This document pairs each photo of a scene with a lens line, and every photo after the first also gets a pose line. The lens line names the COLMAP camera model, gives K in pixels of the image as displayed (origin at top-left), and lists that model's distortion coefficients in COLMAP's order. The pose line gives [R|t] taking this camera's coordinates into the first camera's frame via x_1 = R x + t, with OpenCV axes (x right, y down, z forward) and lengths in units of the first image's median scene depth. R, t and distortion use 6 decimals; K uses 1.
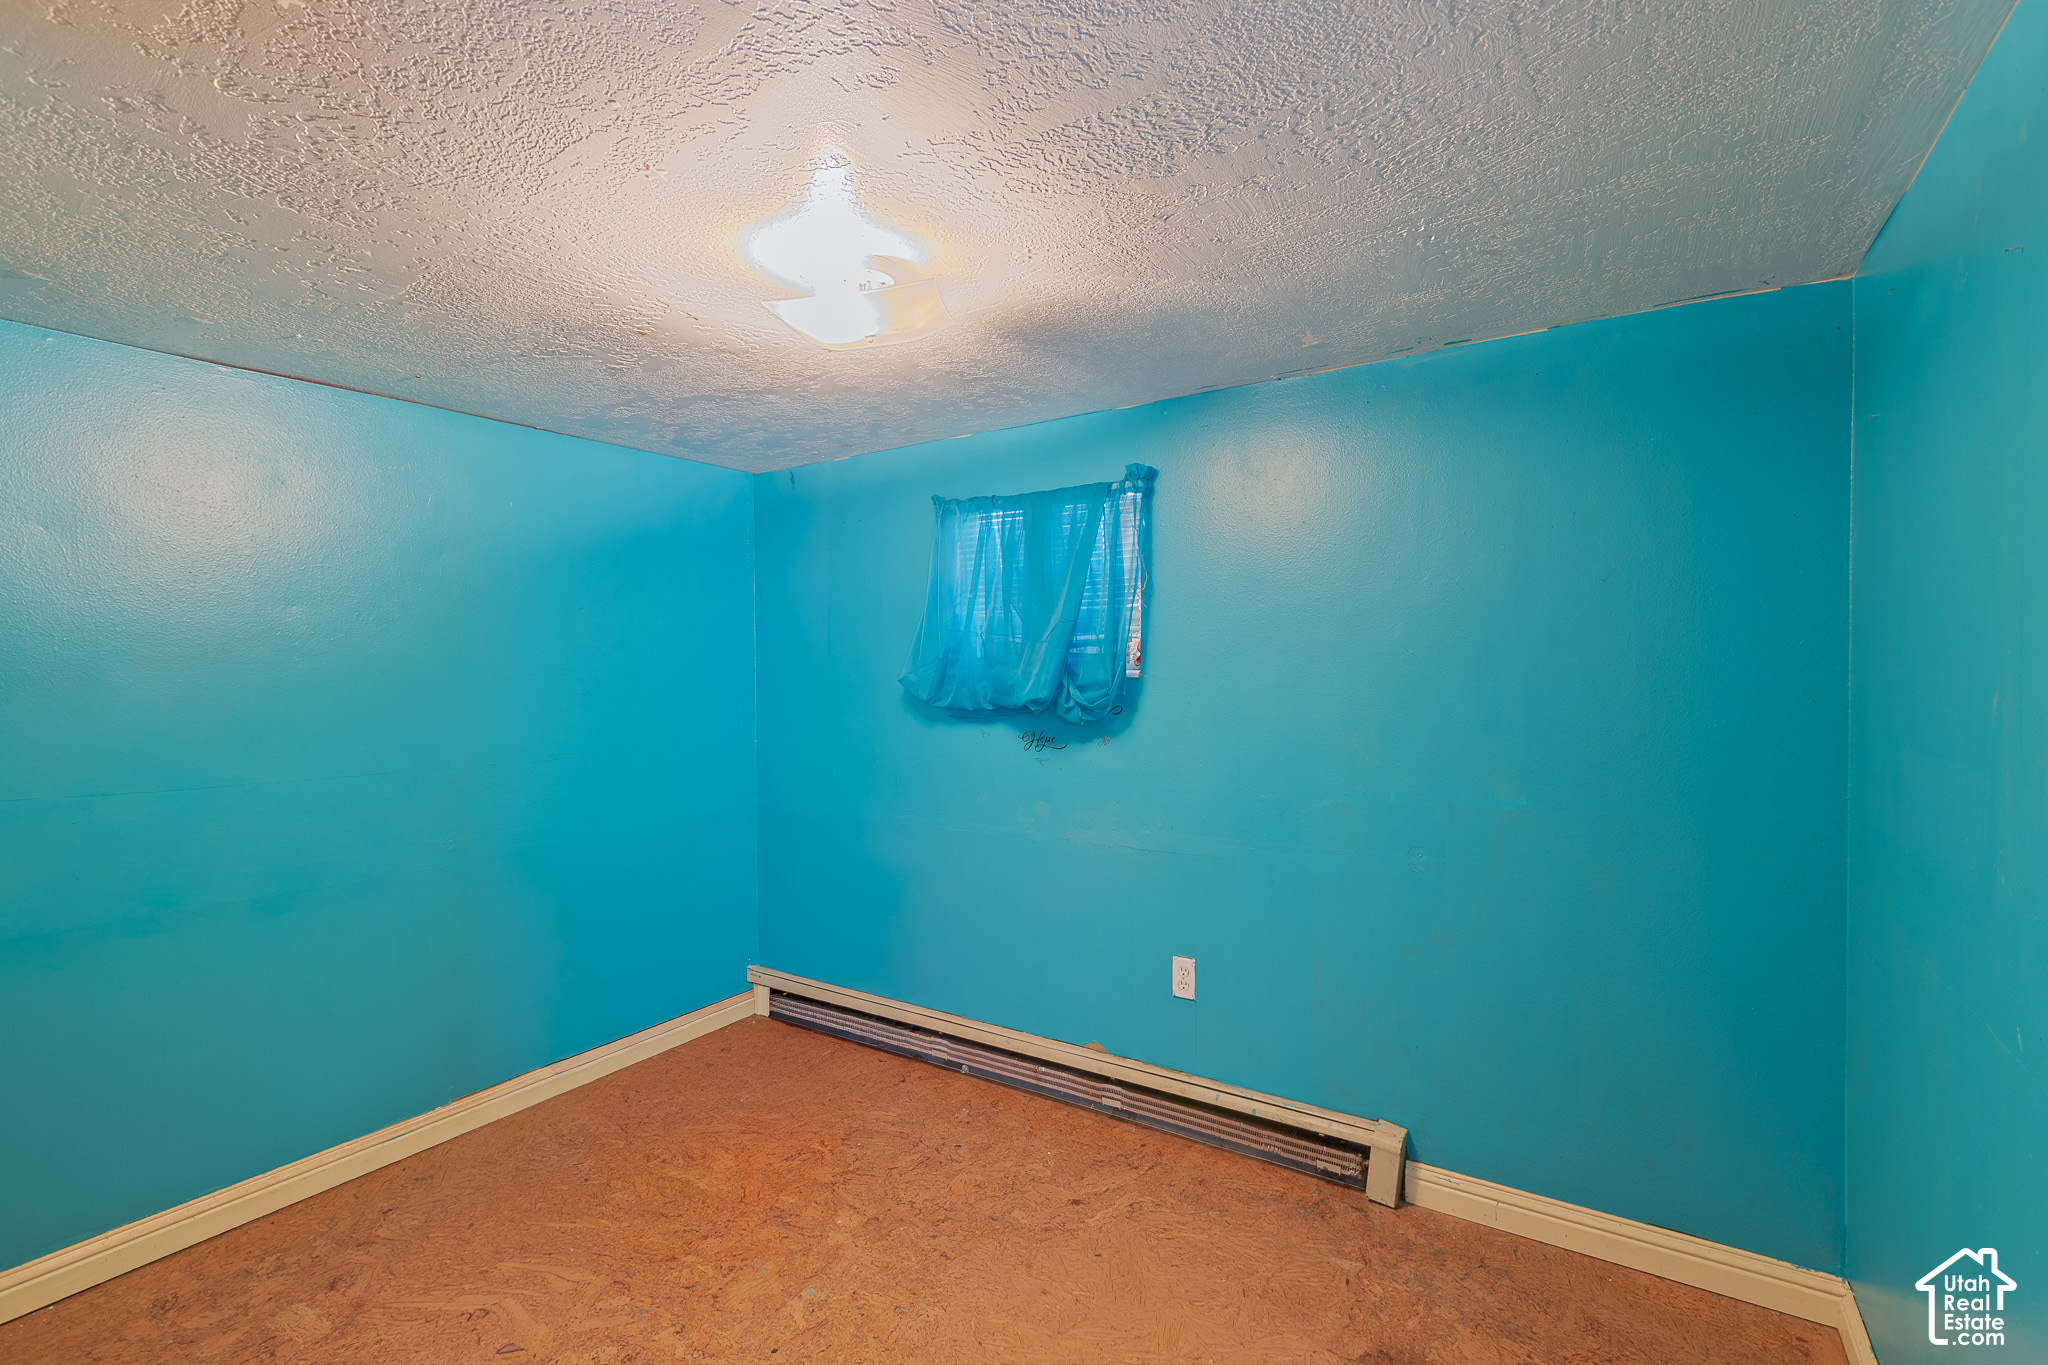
lens RADIAL K [[932.2, 0, 1022.2], [0, 932.2, 674.8], [0, 0, 1]] dist [0.011587, -0.000854]
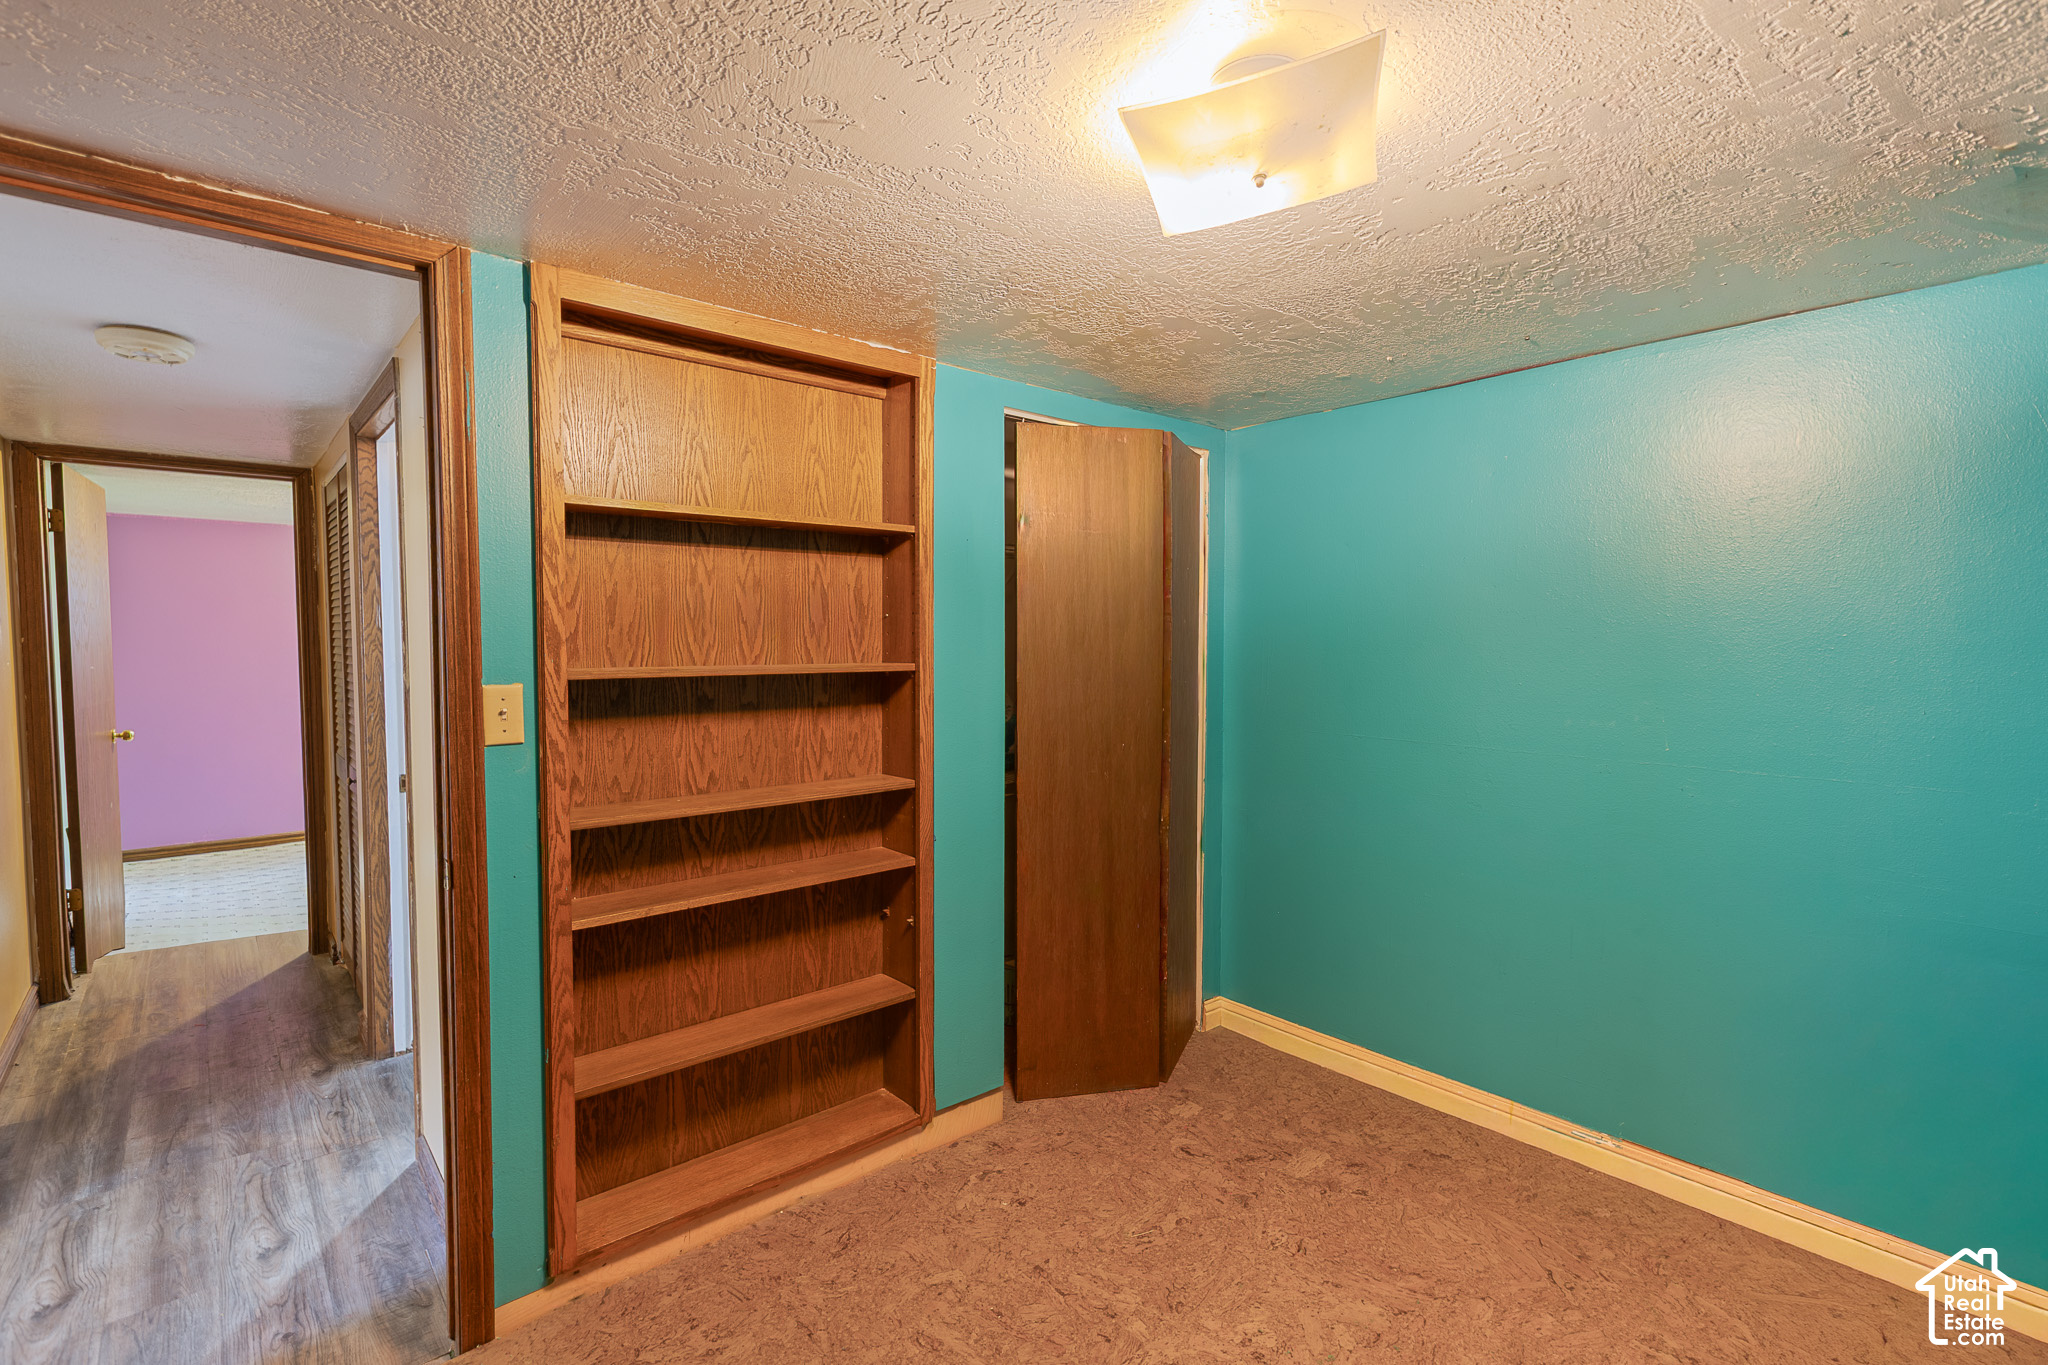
lens RADIAL K [[932.2, 0, 1021.0], [0, 932.2, 683.2], [0, 0, 1]] dist [0.011587, -0.000854]
pose [[-0.263672, 0.046073, -0.963511, 0.505555], [-0.015570, 0.998525, 0.052008, -0.013963], [0.964487, 0.028715, -0.262566, 0.920120]]
